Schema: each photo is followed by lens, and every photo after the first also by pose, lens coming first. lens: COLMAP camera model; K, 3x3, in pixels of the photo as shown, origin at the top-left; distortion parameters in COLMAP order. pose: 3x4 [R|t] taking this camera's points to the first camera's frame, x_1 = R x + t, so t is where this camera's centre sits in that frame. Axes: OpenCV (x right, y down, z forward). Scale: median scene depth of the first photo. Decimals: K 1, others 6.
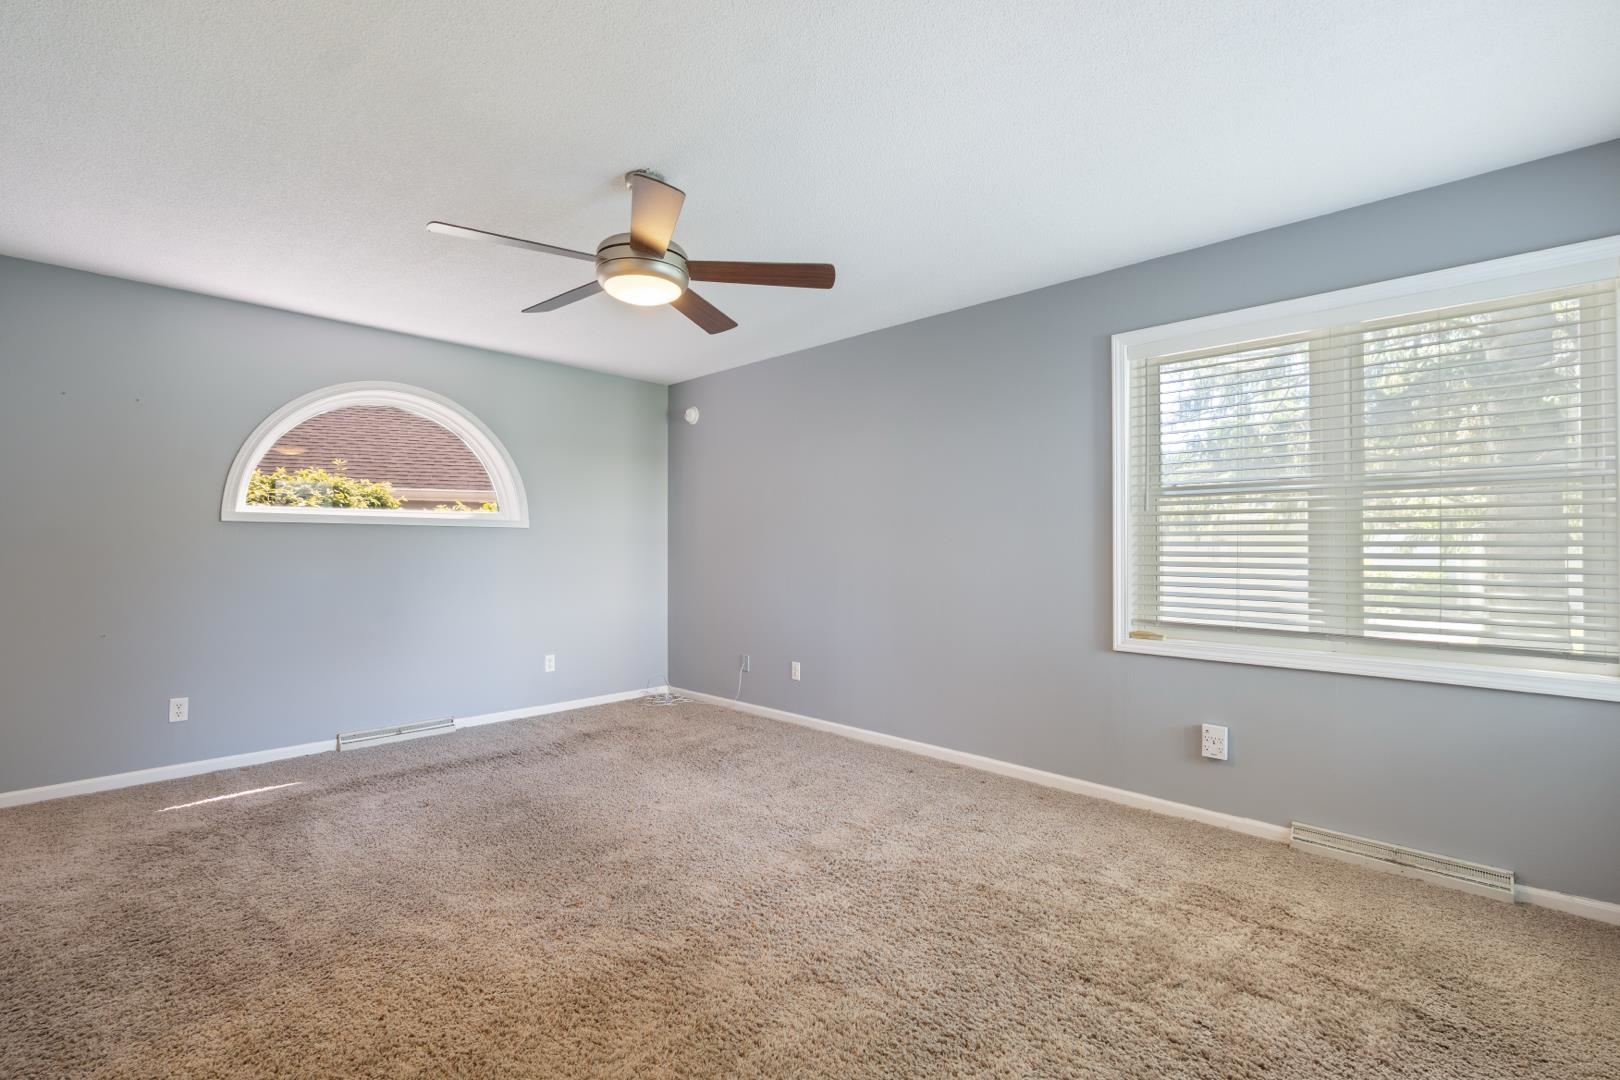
lens RADIAL K [[710.0, 0, 802.9], [0, 710.0, 540.3], [0, 0, 1]] dist [-0.010796, 0.003677]
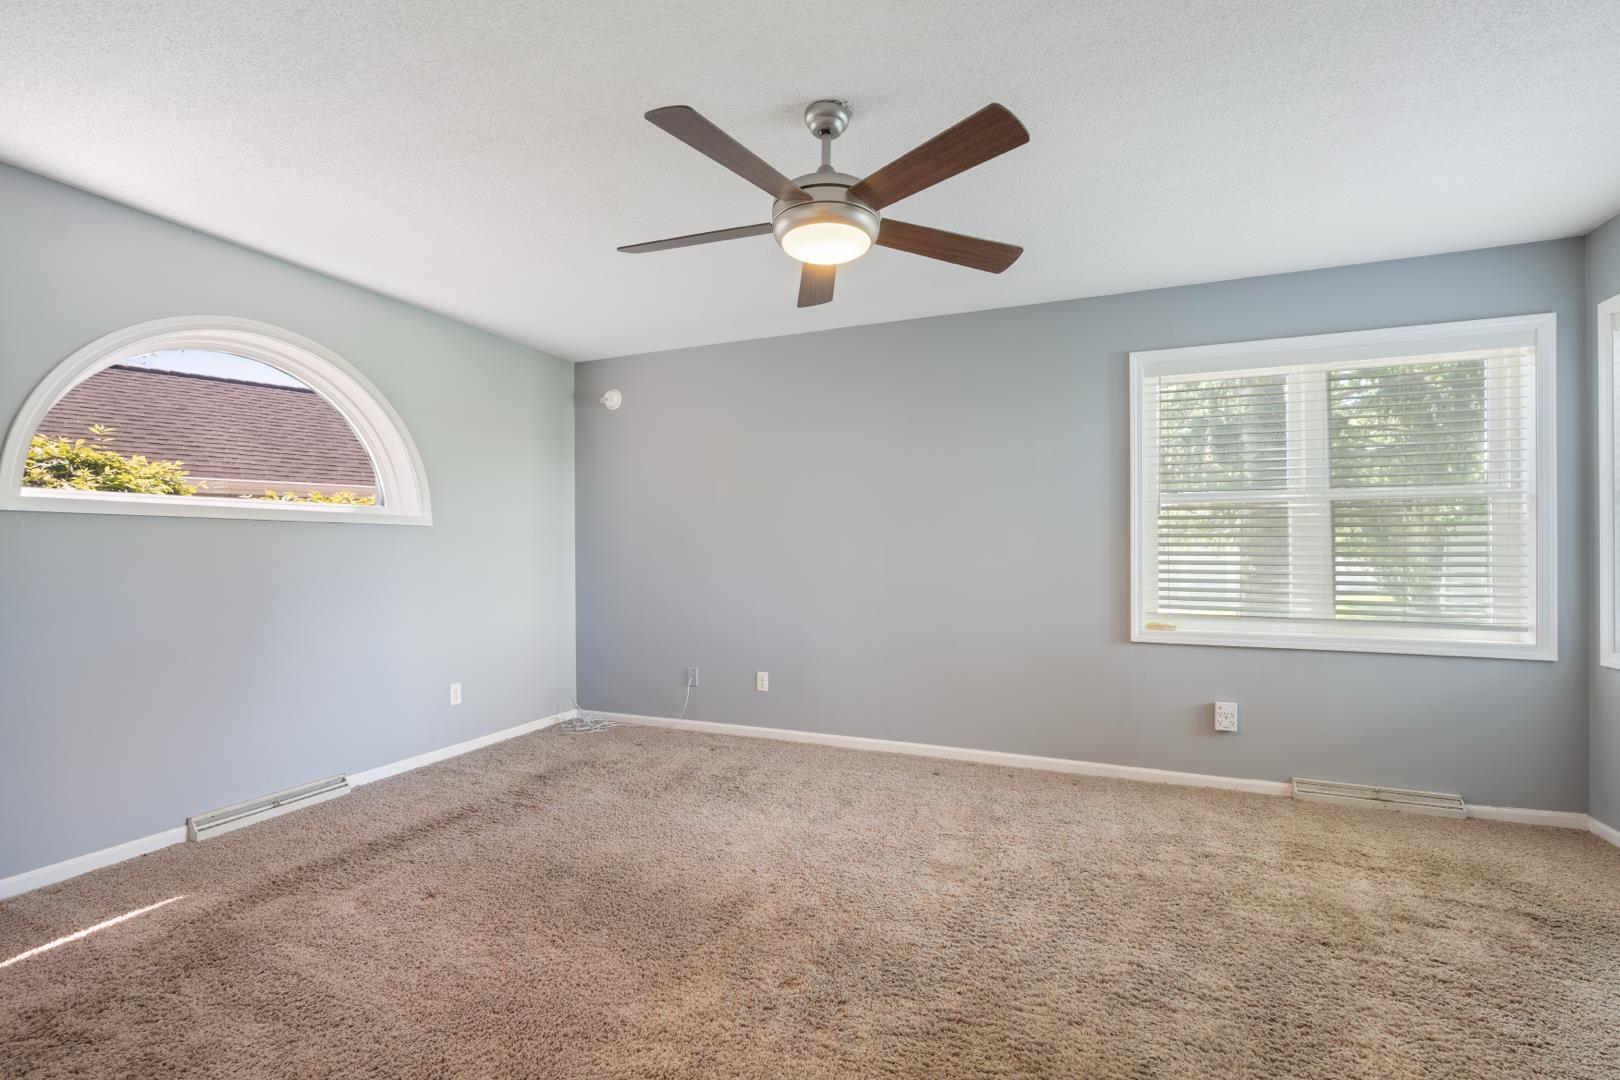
lens RADIAL K [[710.0, 0, 803.8], [0, 710.0, 551.8], [0, 0, 1]] dist [-0.010796, 0.003677]
pose [[0.933073, -0.006019, 0.359636, -0.445433], [0.001105, 0.999903, 0.013868, 0.001380], [-0.359684, -0.012542, 0.932990, 0.171264]]
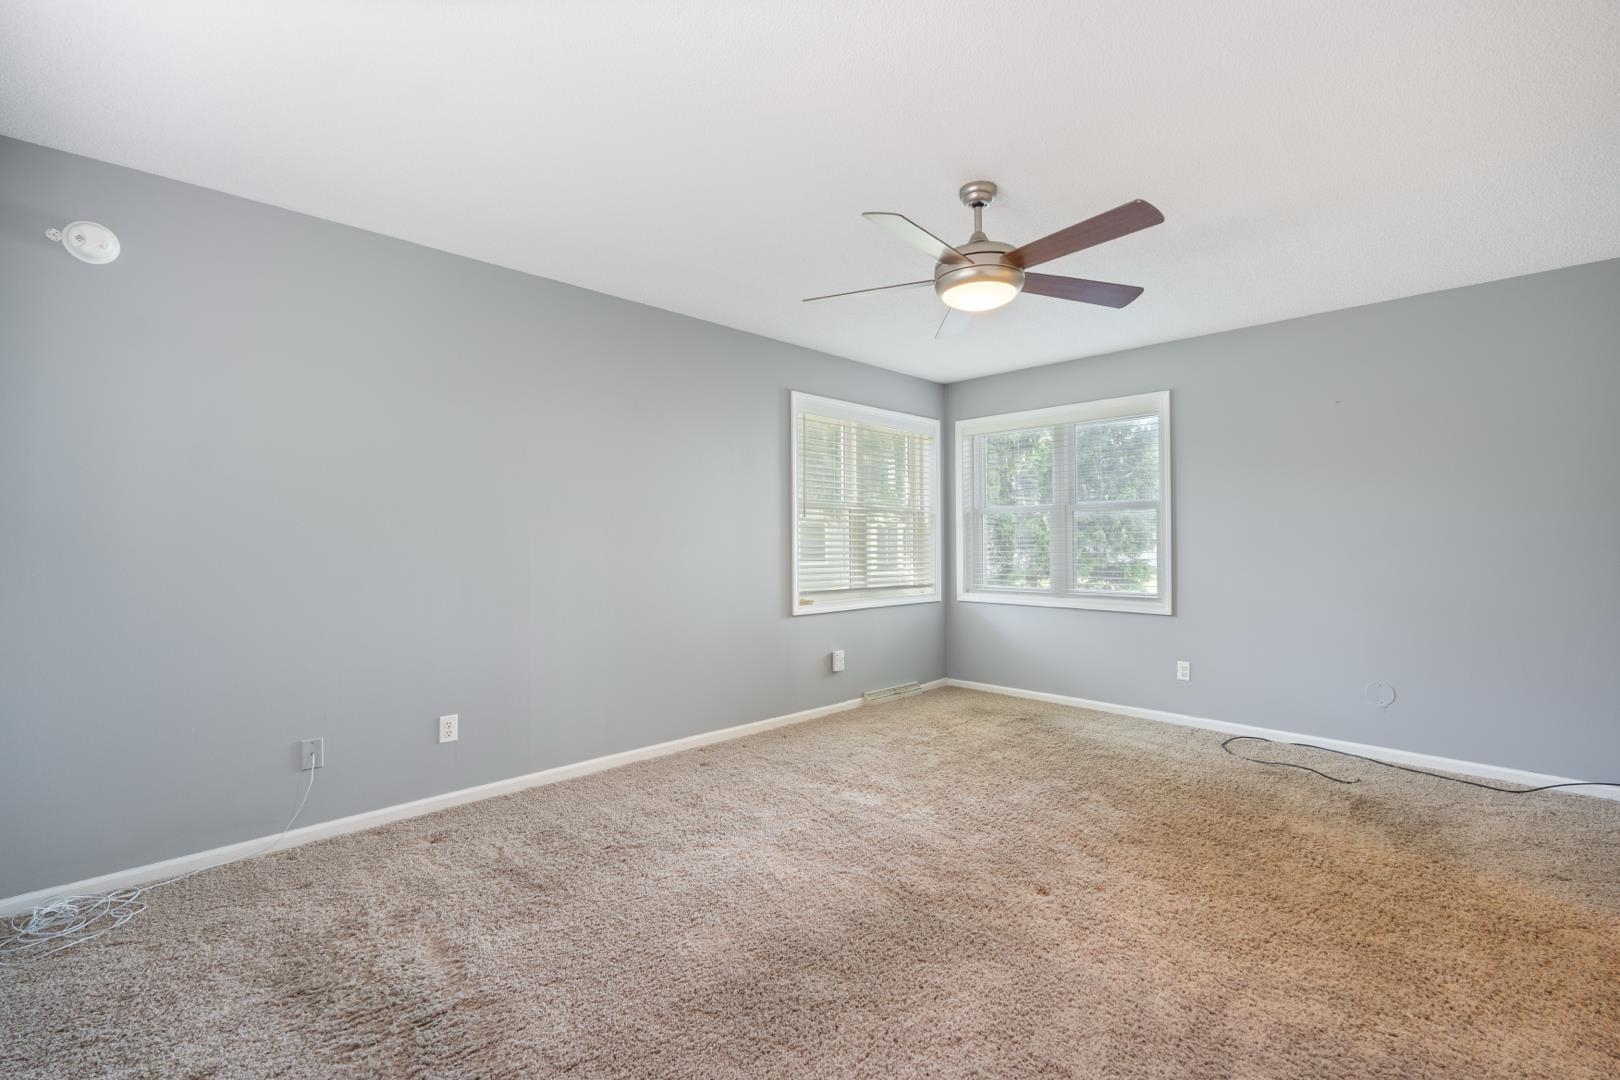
lens RADIAL K [[710.0, 0, 811.1], [0, 710.0, 537.4], [0, 0, 1]] dist [-0.010796, 0.003677]
pose [[0.029676, 0.001939, 0.999558, -1.014633], [-0.008212, 0.999965, -0.001696, 0.002514], [-0.999526, -0.008158, 0.029691, 0.969336]]
